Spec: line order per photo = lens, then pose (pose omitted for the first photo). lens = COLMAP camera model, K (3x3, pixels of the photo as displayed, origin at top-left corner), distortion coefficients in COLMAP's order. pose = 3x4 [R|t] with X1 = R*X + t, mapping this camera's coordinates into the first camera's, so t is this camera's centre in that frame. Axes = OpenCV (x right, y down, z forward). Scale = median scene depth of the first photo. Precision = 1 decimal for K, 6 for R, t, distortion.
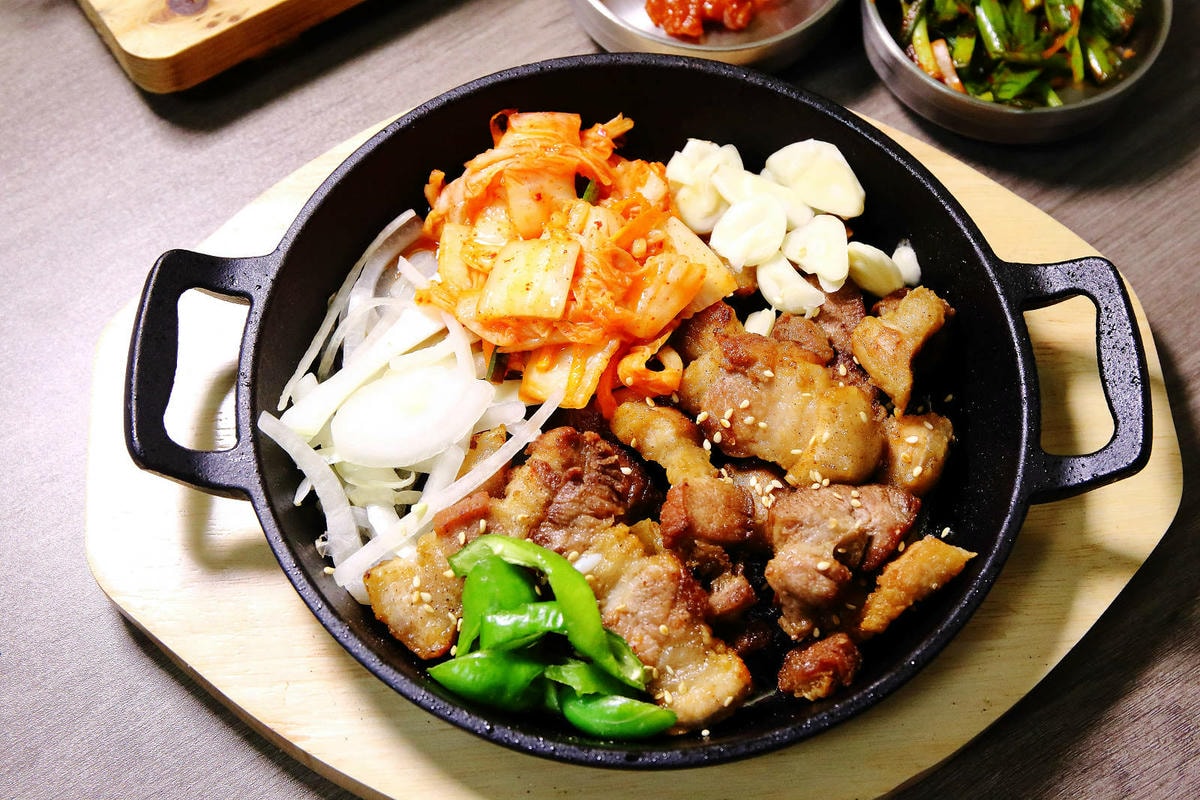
lens RADIAL K [[1667.0, 0, 600.0], [0, 1667.0, 400.0], [0, 0, 1]] dist [-0.002246, 0.034168]
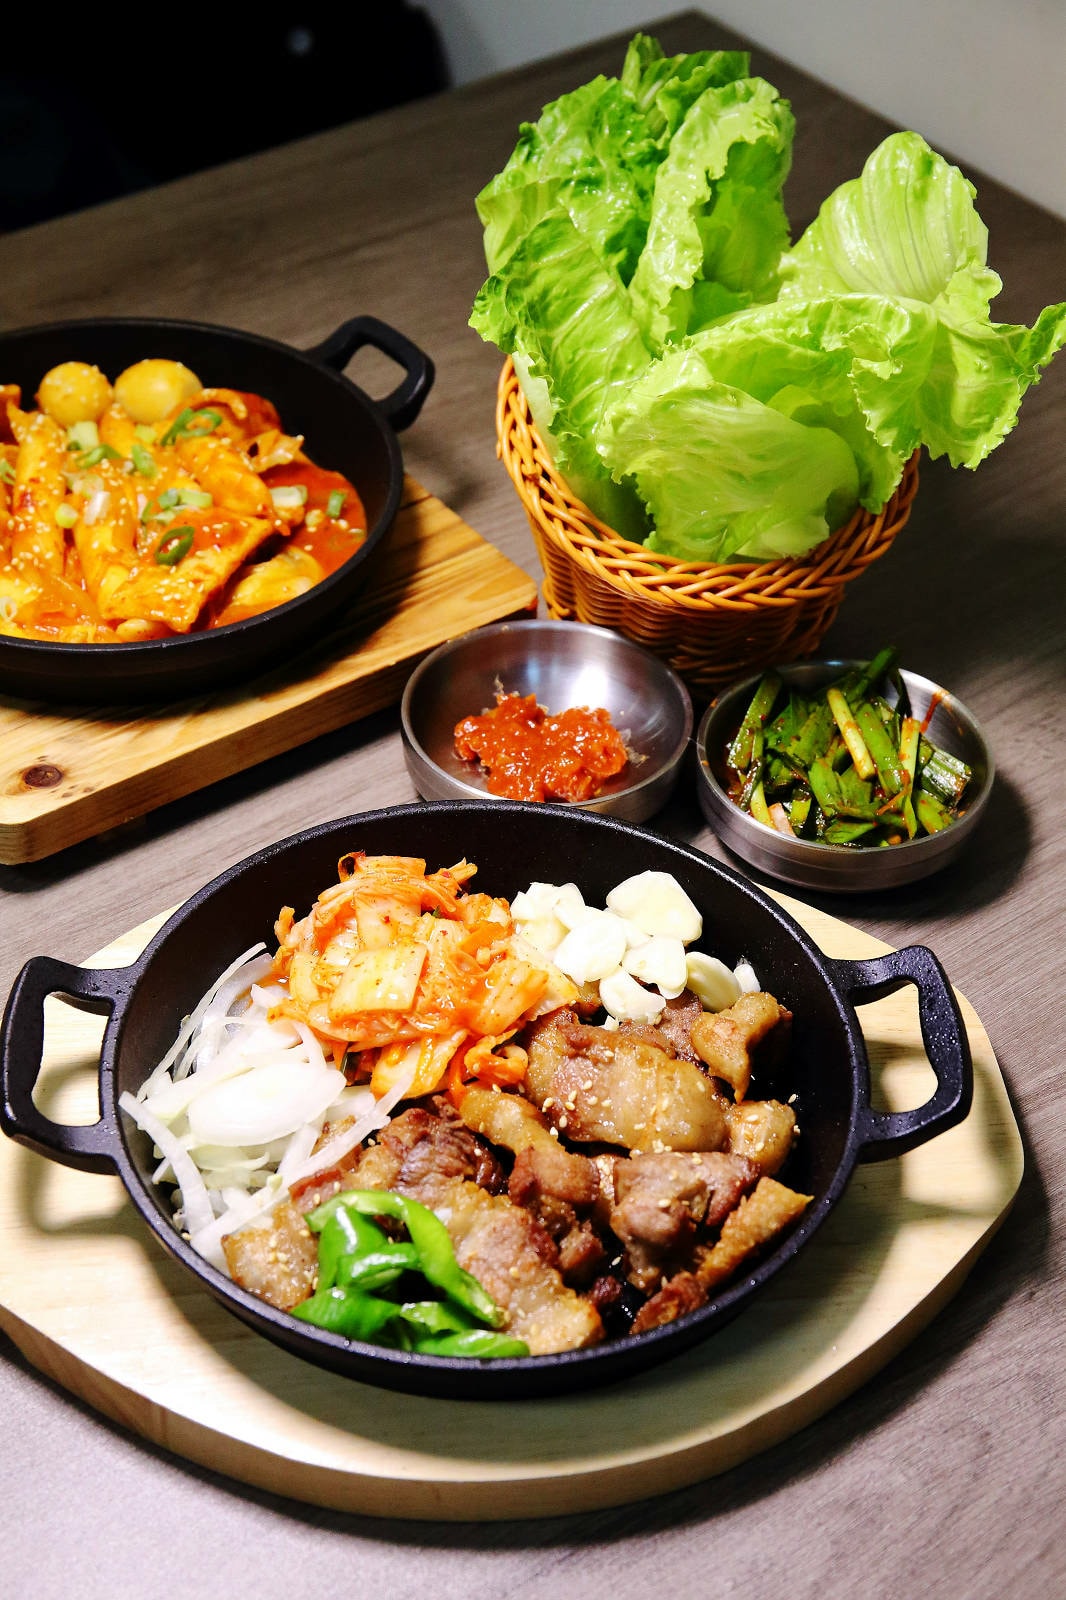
lens RADIAL K [[2835.7, 0, 533.0], [0, 2835.7, 800.0], [0, 0, 1]] dist [-0.006042, 0.124571]
pose [[0.999338, -0.022916, 0.028253, 0.006827], [0.032101, 0.920892, -0.388495, 0.521009], [-0.017115, 0.389145, 0.921018, -0.689693]]
